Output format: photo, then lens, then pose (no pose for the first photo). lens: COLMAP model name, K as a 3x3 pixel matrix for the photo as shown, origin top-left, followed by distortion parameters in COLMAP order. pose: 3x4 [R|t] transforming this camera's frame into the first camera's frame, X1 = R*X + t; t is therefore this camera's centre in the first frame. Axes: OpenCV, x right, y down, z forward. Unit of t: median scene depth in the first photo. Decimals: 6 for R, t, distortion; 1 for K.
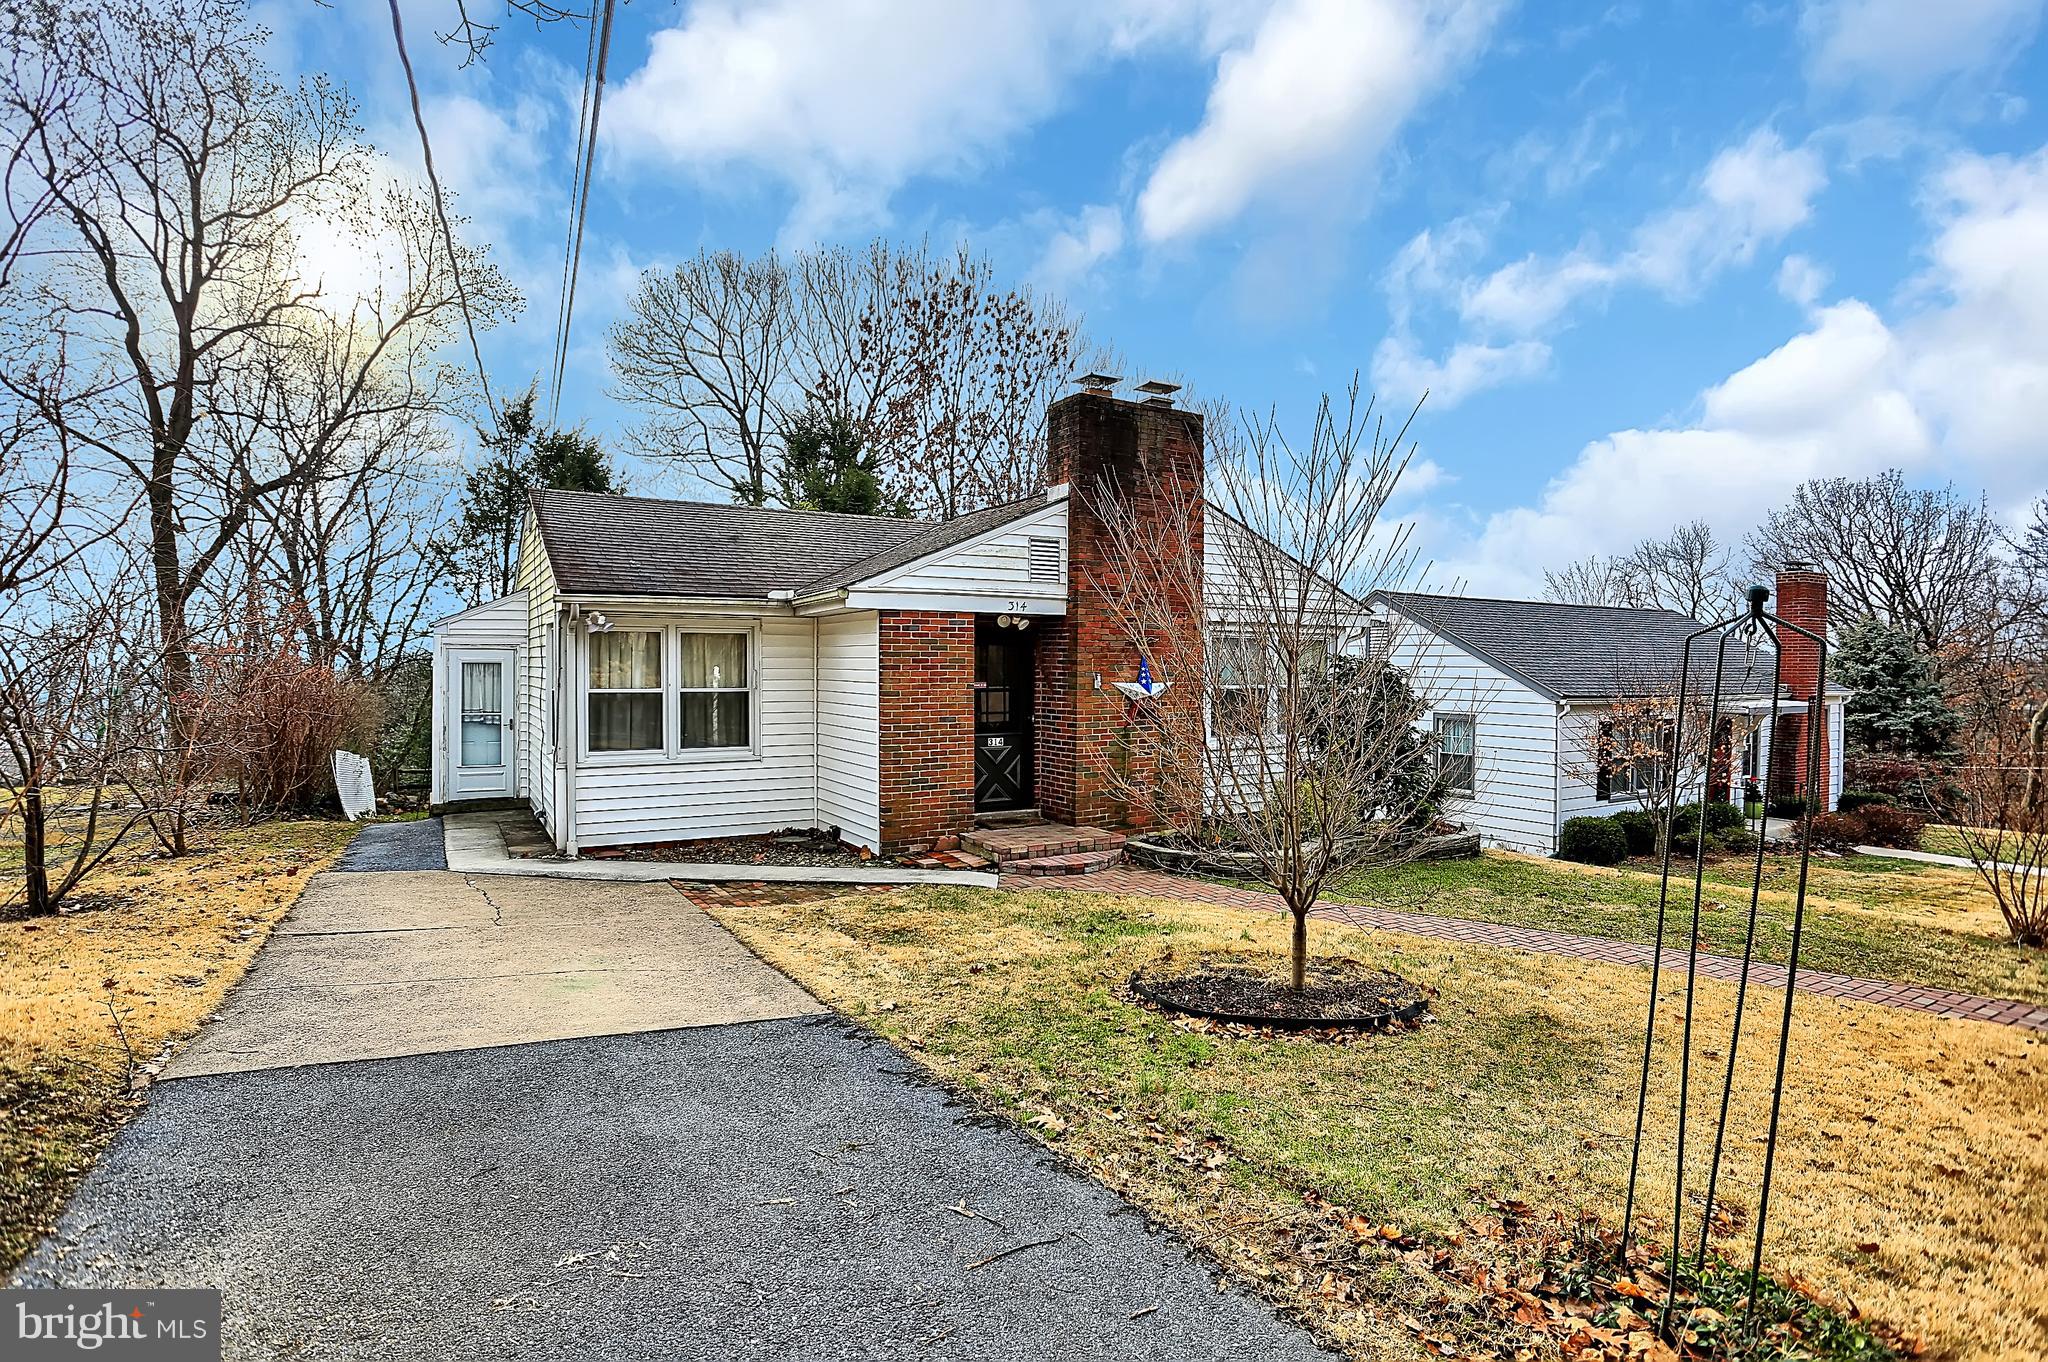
lens RADIAL K [[1018.3, 0, 1030.5], [0, 1018.3, 686.5], [0, 0, 1]] dist [-0.067498, 0.029040]
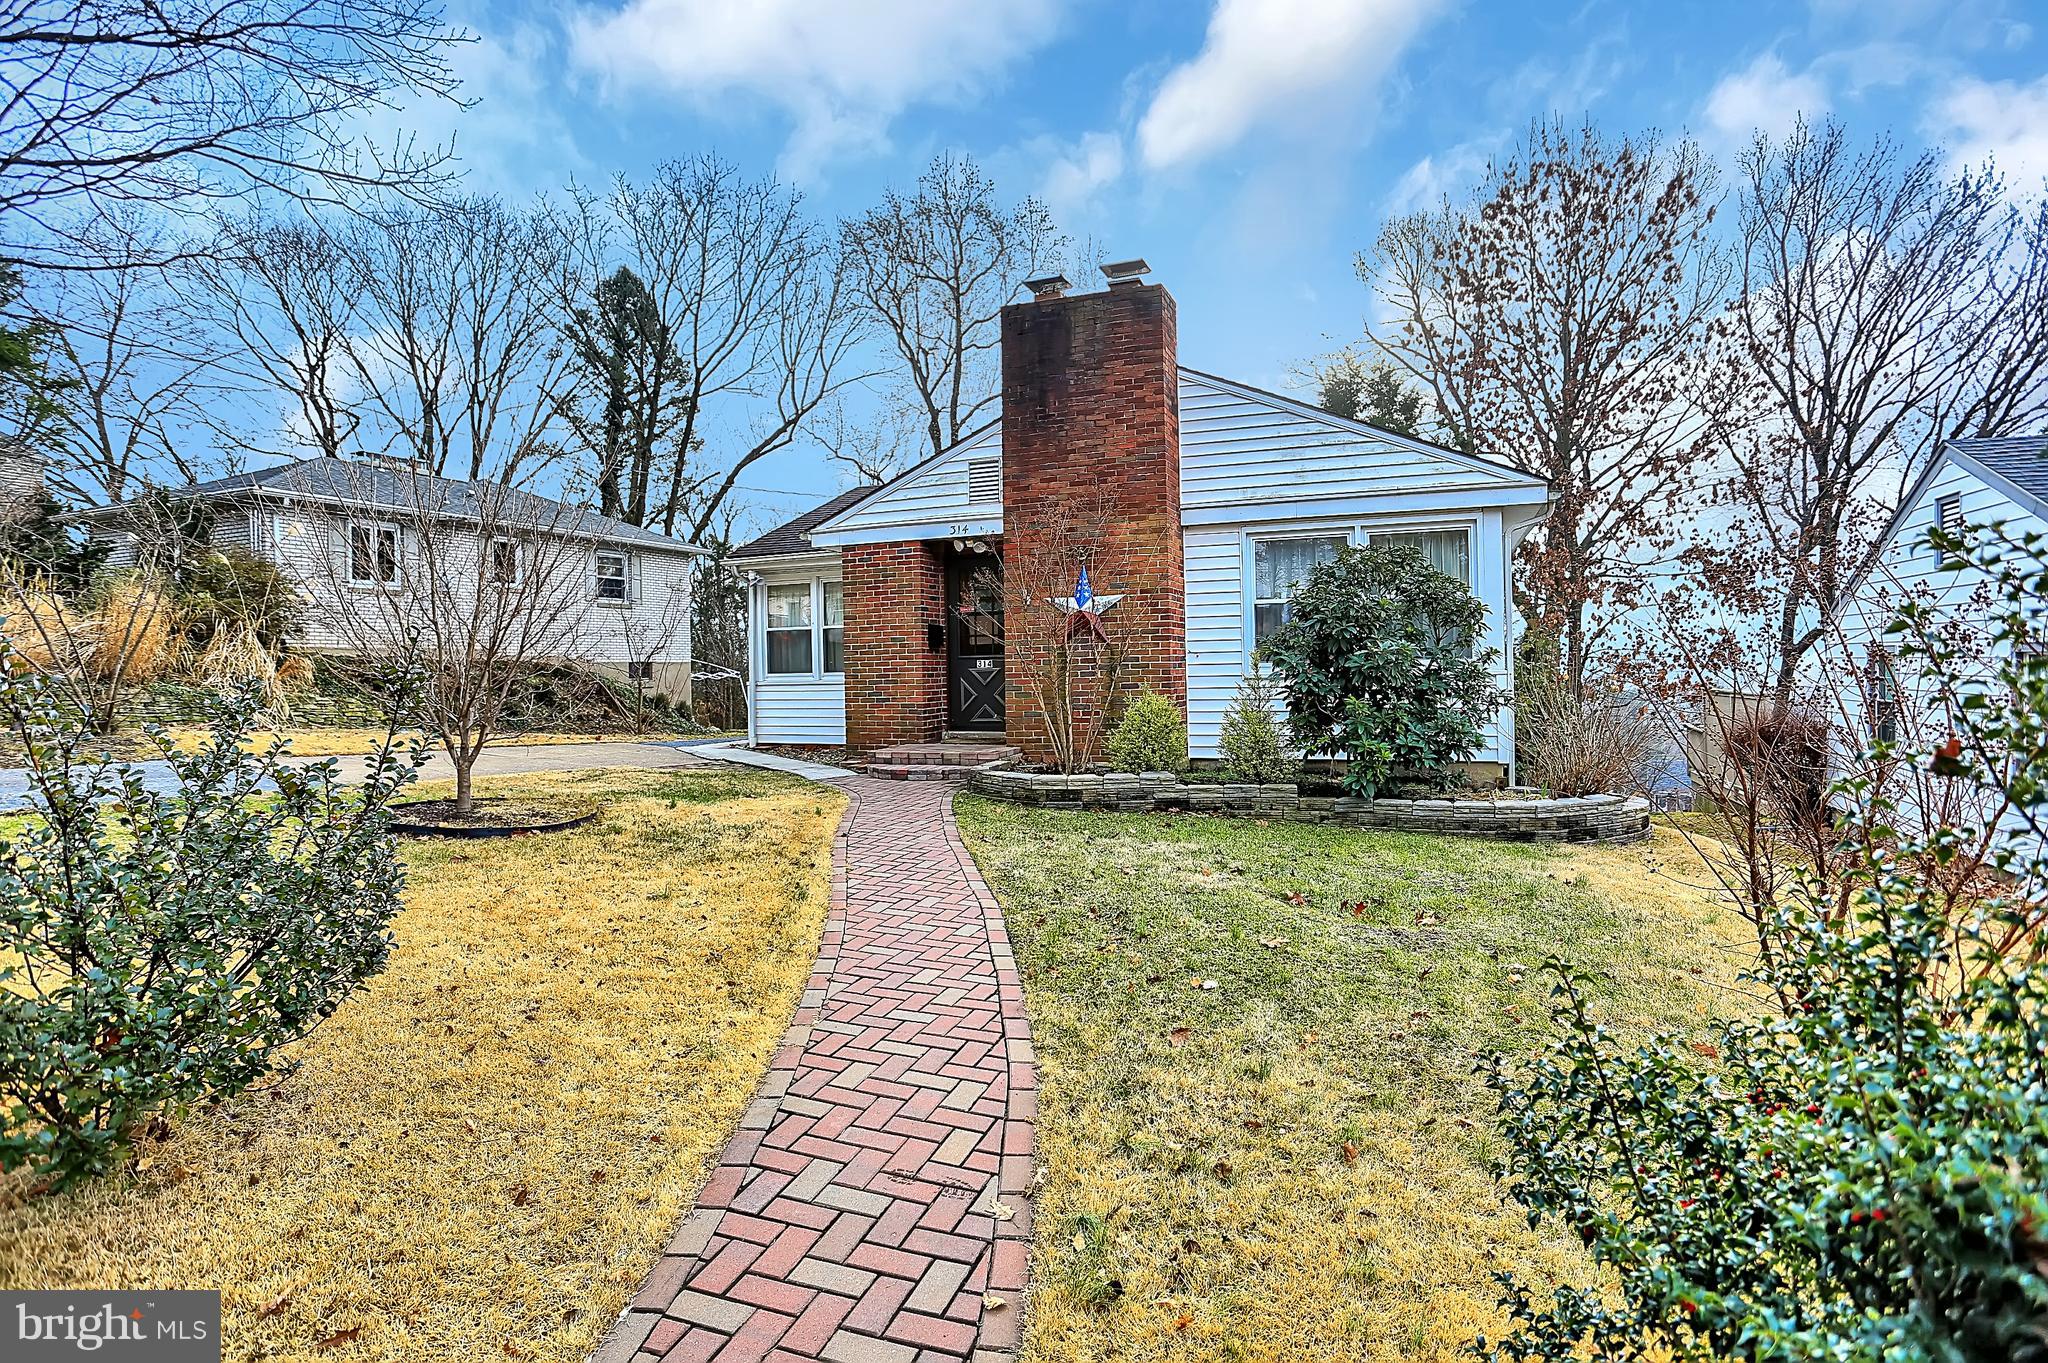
lens RADIAL K [[1018.3, 0, 1030.5], [0, 1018.3, 687.0], [0, 0, 1]] dist [-0.067498, 0.029040]
pose [[0.621513, -0.000794, -0.783403, 0.820623], [0.006402, 0.999971, 0.004066, 0.075440], [0.783378, -0.007542, 0.621500, 0.400191]]
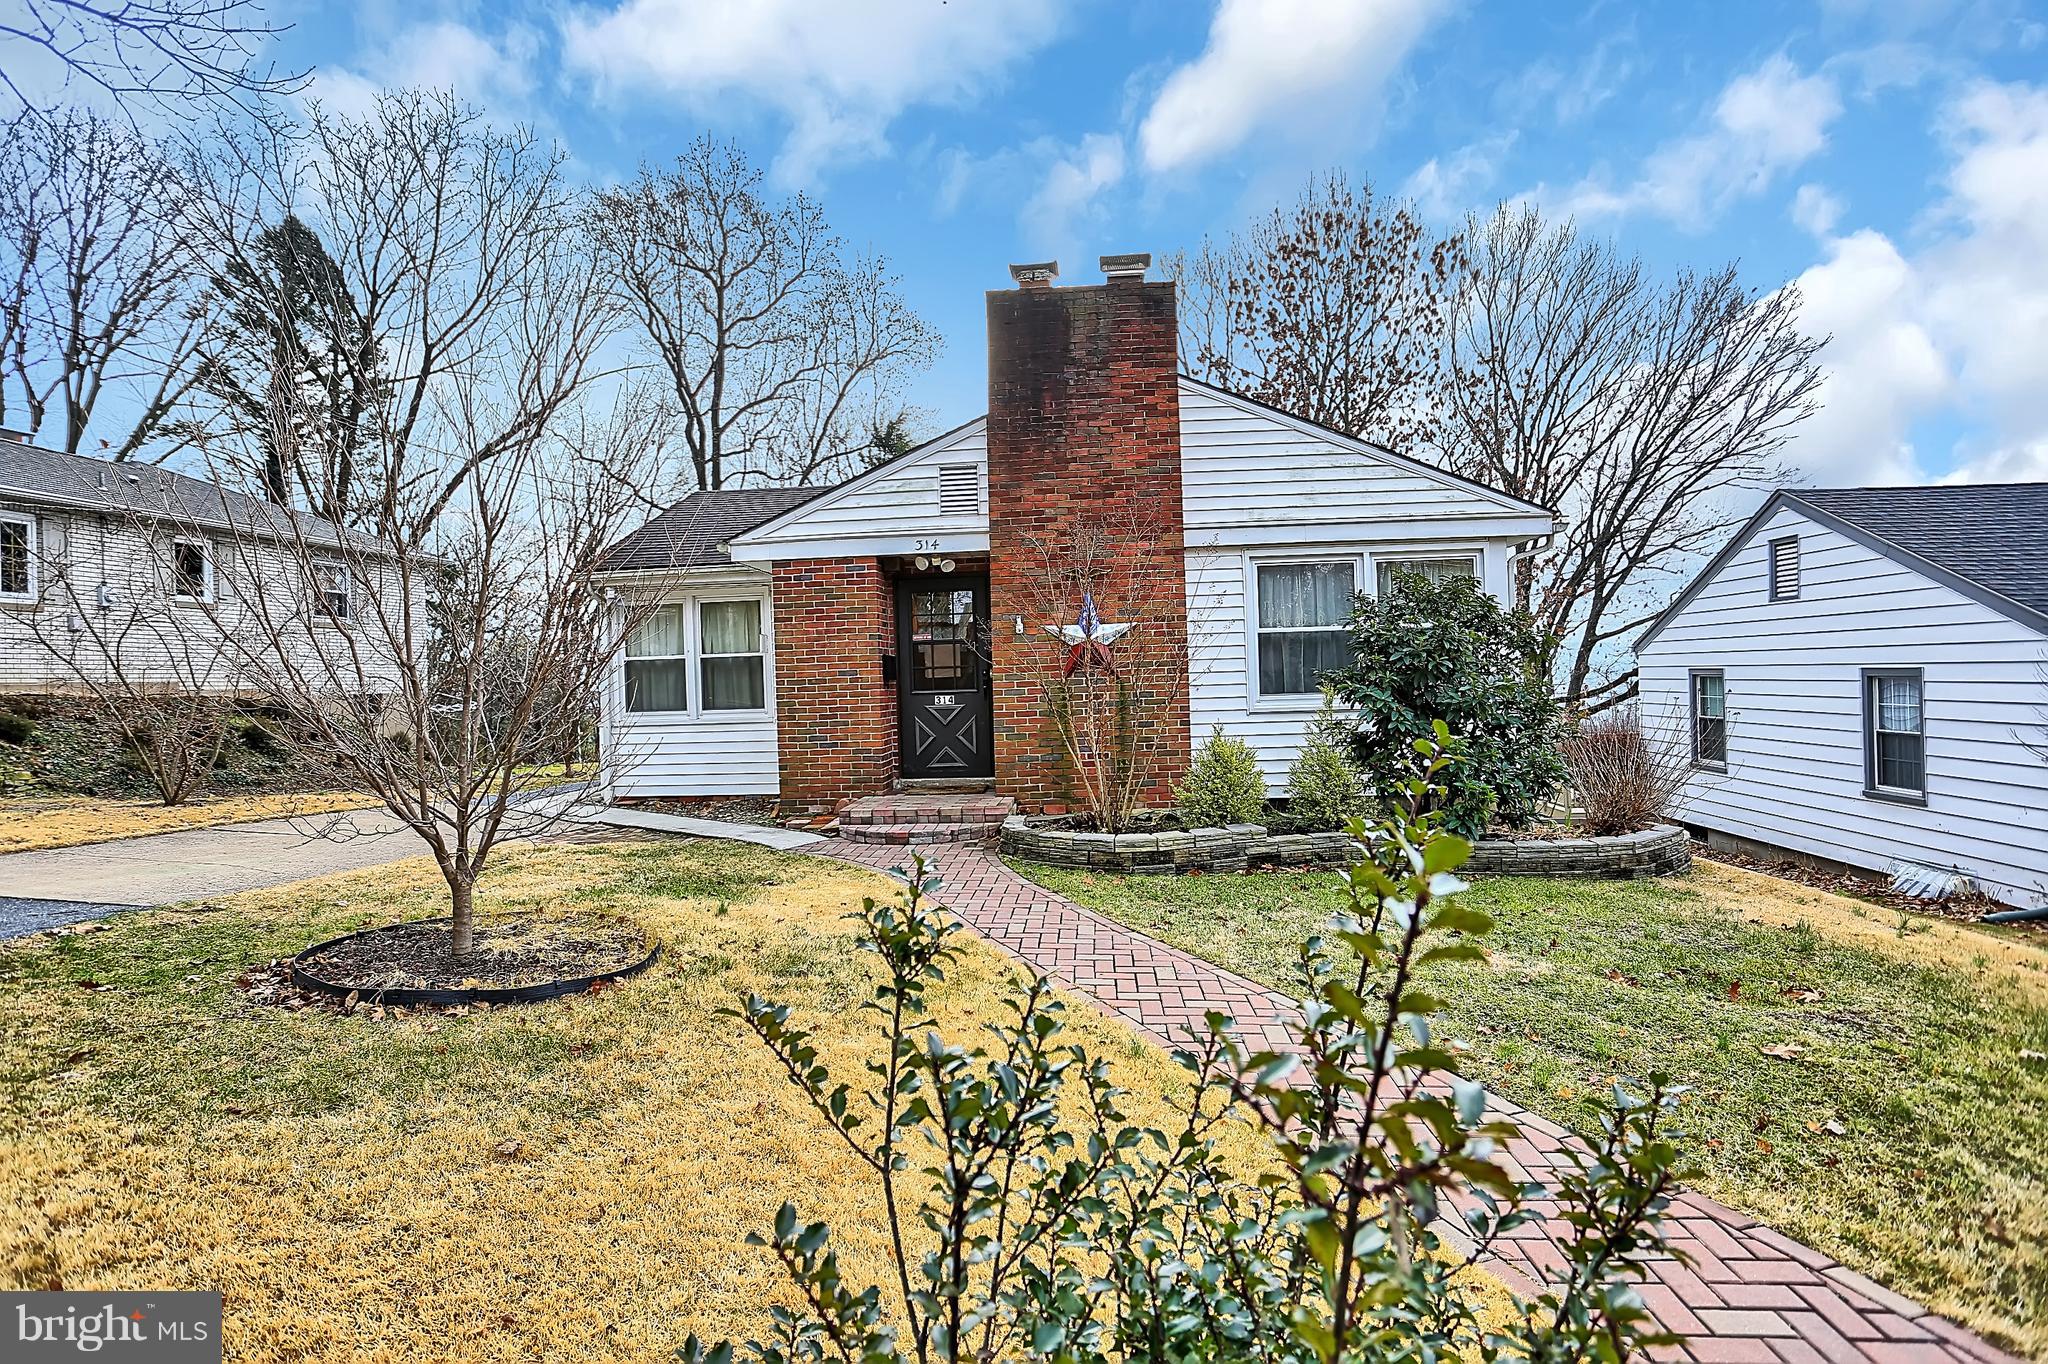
lens RADIAL K [[1018.3, 0, 1030.5], [0, 1018.3, 687.5], [0, 0, 1]] dist [-0.067498, 0.029040]
pose [[0.821935, -0.023865, -0.569081, 0.548341], [0.023134, 0.999696, -0.008511, 0.053877], [0.569111, -0.006169, 0.822237, 0.310962]]
